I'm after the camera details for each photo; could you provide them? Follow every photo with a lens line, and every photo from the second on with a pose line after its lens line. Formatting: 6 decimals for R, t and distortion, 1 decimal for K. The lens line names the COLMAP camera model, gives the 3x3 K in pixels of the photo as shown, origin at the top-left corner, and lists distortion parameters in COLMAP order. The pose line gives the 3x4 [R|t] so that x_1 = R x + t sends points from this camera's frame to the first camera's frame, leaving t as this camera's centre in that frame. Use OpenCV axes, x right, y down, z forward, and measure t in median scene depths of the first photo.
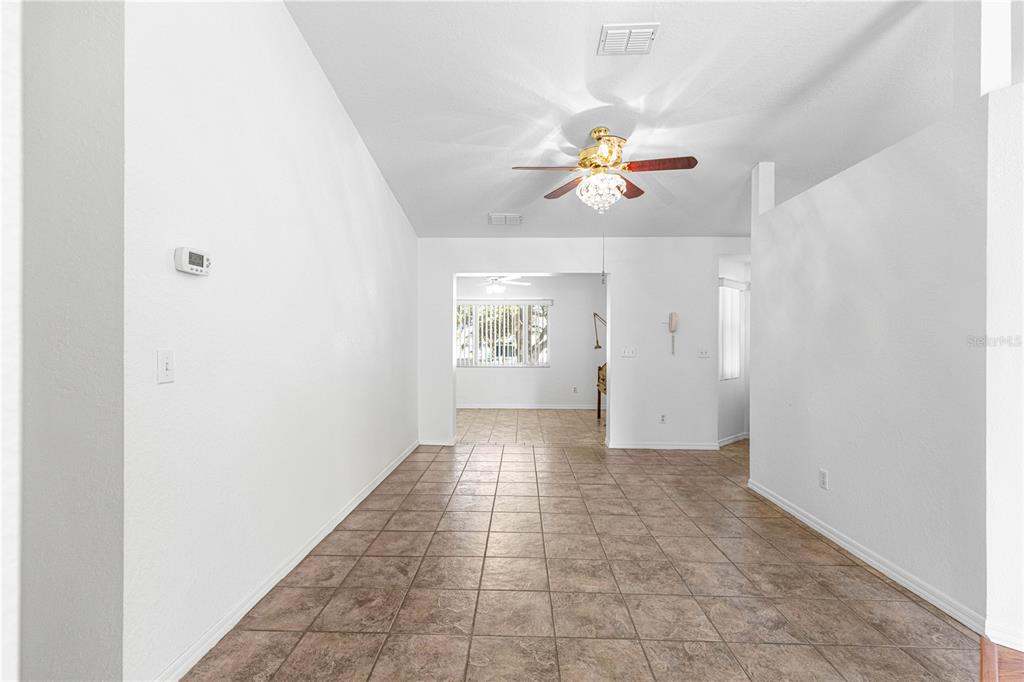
lens RADIAL K [[459.1, 0, 508.5], [0, 459.1, 345.1], [0, 0, 1]] dist [0.008749, -0.000630]
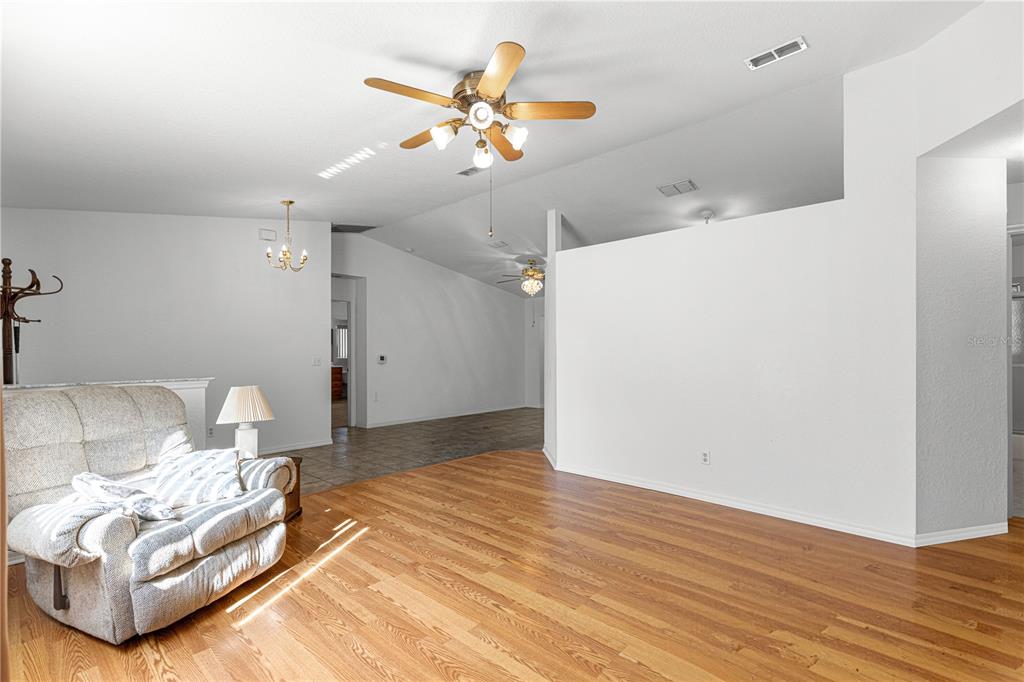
lens RADIAL K [[458.5, 0, 509.7], [0, 458.5, 352.7], [0, 0, 1]] dist [0.001483, -0.000100]
pose [[0.761234, -0.008527, -0.648421, 1.503462], [0.003061, 0.999950, -0.009555, 0.014419], [0.648470, 0.005289, 0.761222, -0.762470]]
